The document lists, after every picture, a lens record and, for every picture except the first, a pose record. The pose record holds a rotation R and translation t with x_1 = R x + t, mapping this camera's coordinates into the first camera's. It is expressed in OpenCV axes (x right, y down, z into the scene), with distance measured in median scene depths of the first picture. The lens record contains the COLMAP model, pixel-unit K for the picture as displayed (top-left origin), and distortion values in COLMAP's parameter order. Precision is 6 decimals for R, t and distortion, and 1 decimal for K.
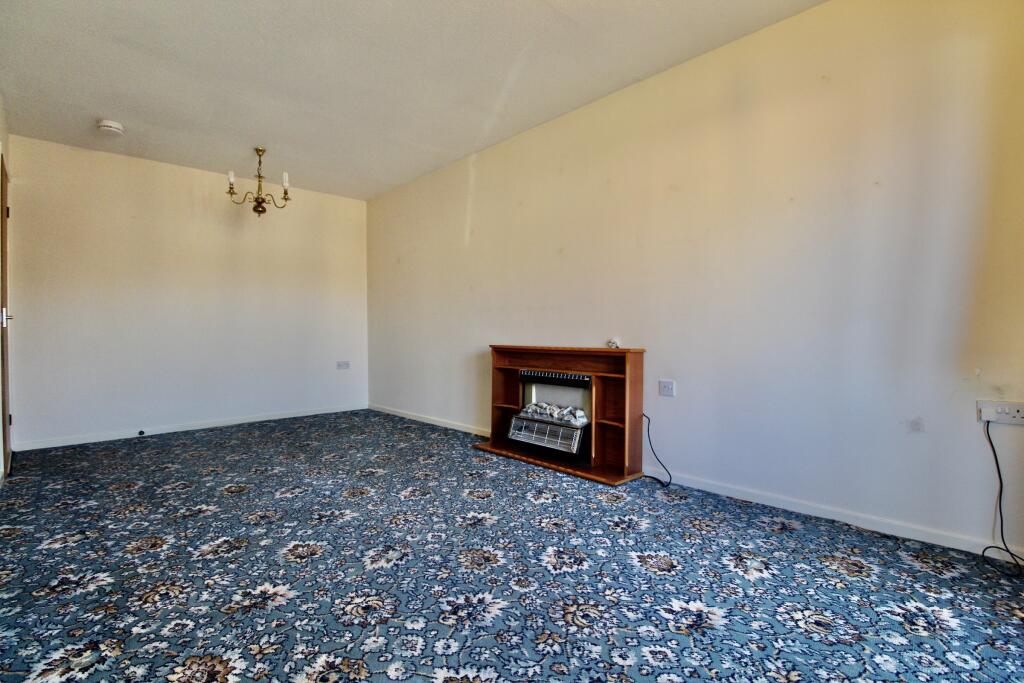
lens RADIAL K [[493.3, 0, 536.2], [0, 493.3, 325.2], [0, 0, 1]] dist [0.000108, -0.017969]
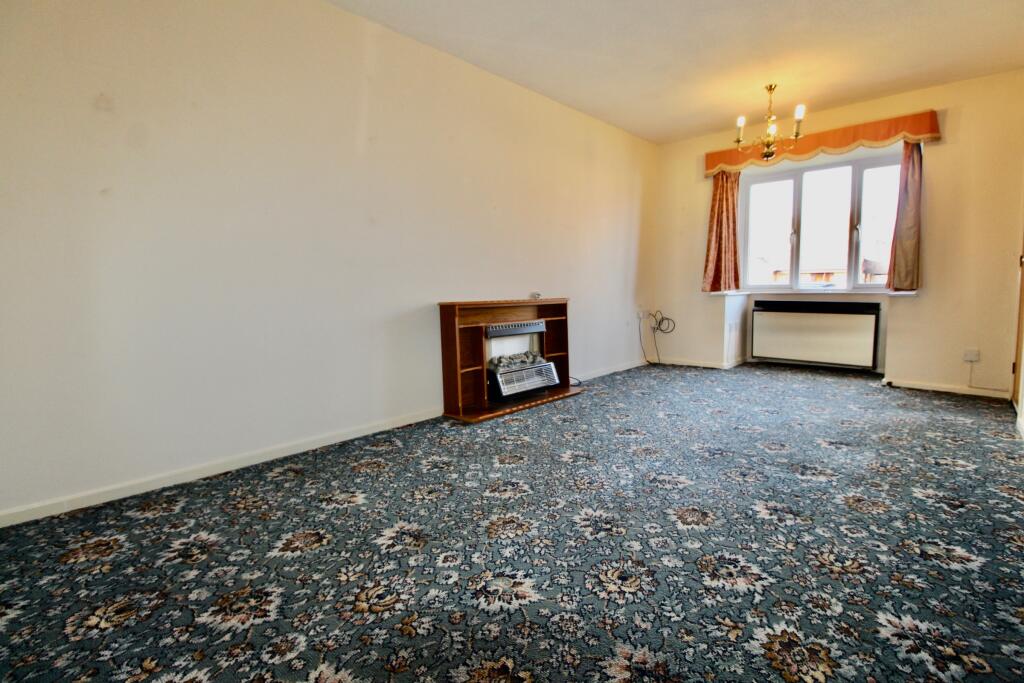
lens RADIAL K [[474.0, 0, 507.7], [0, 474.0, 332.9], [0, 0, 1]] dist [0.009643, -0.022787]
pose [[-0.036158, -0.087498, 0.995508, -0.988062], [0.001298, 0.996155, 0.087602, 0.021748], [-0.999345, 0.004460, -0.035906, 1.026986]]
